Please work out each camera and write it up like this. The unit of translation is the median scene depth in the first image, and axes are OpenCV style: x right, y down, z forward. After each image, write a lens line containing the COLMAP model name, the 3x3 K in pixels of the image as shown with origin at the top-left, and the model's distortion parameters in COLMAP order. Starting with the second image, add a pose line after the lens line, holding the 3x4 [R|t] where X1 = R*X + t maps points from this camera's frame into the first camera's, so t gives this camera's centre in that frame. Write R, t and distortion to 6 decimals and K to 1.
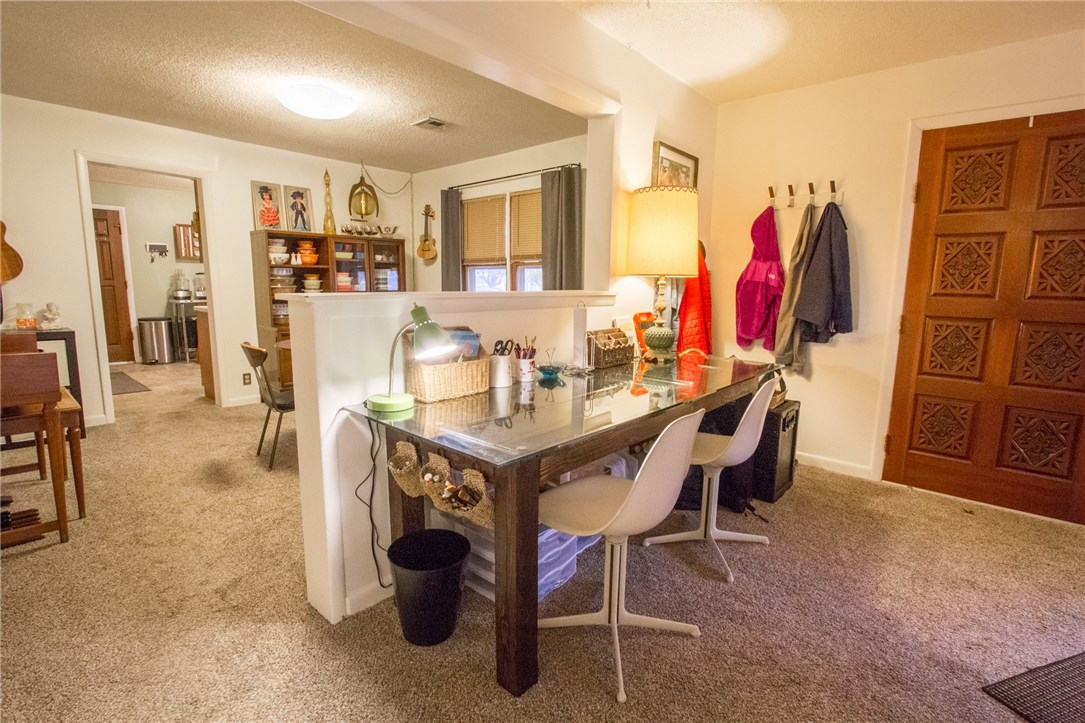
lens RADIAL K [[511.3, 0, 539.5], [0, 511.3, 359.5], [0, 0, 1]] dist [0.000642, 0.000049]
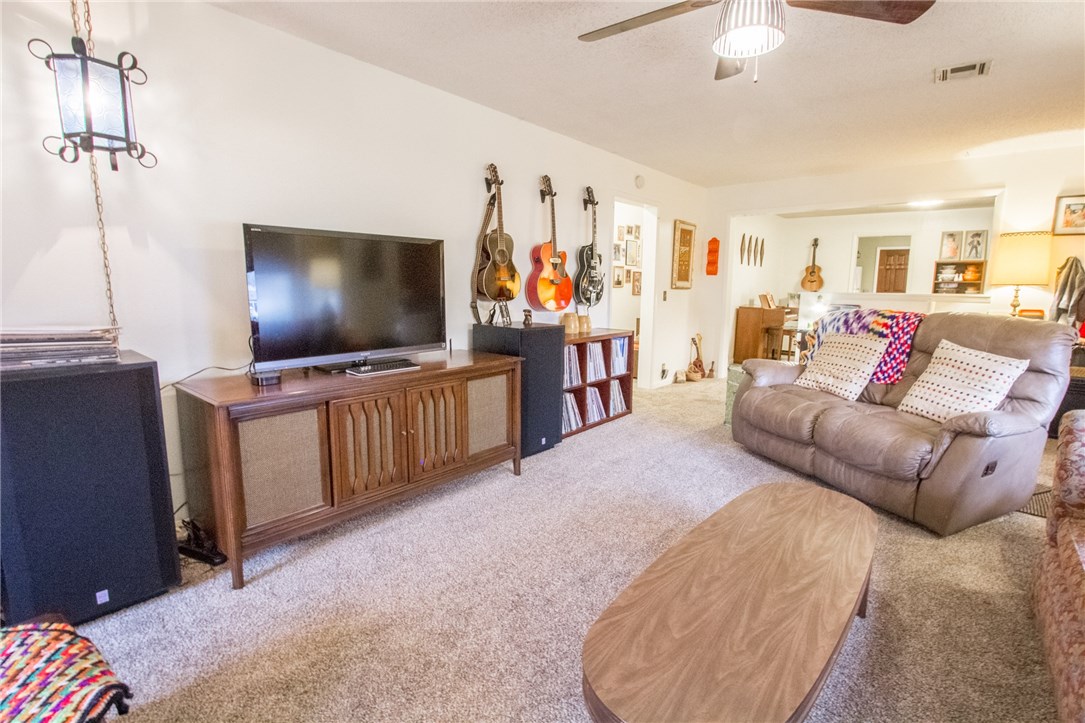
lens RADIAL K [[508.8, 0, 540.6], [0, 508.8, 361.4], [0, 0, 1]] dist [-0.022310, 0.004740]
pose [[0.034815, 0.136111, -0.990082, 1.034133], [-0.161936, 0.978359, 0.128805, 0.064737], [0.986187, 0.155846, 0.056102, -0.311845]]
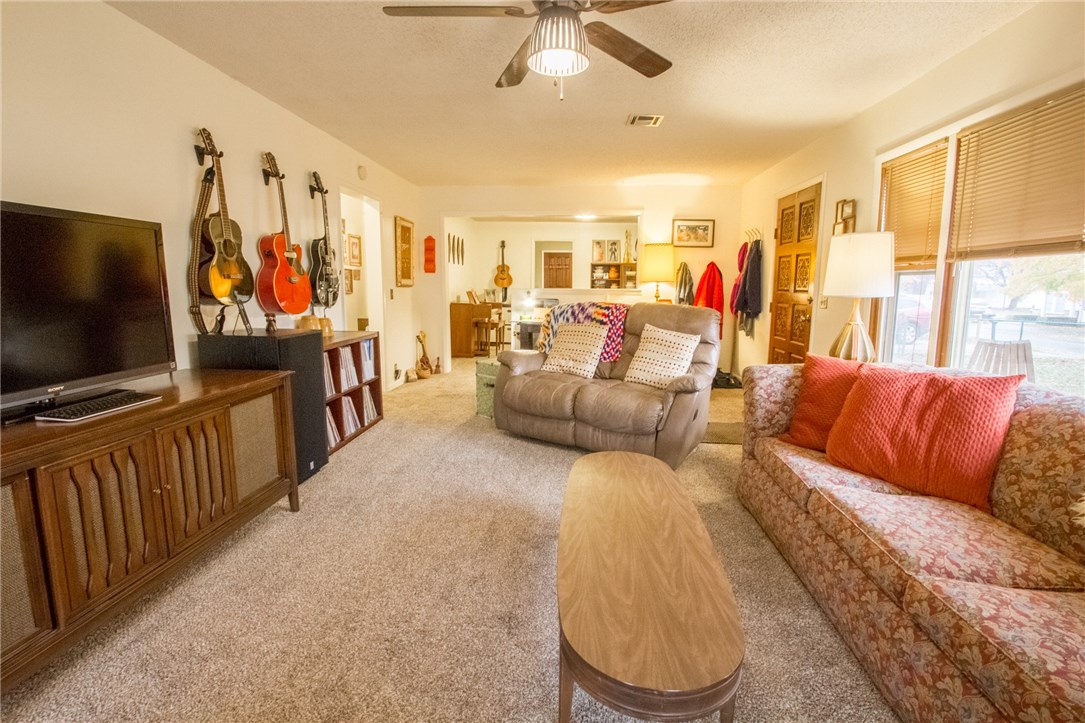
lens RADIAL K [[508.8, 0, 553.4], [0, 508.8, 363.6], [0, 0, 1]] dist [-0.022310, 0.004740]
pose [[0.626844, 0.110320, -0.771295, 0.982938], [-0.118479, 0.991910, 0.045585, 0.081012], [0.770084, 0.062808, 0.634843, -0.419350]]
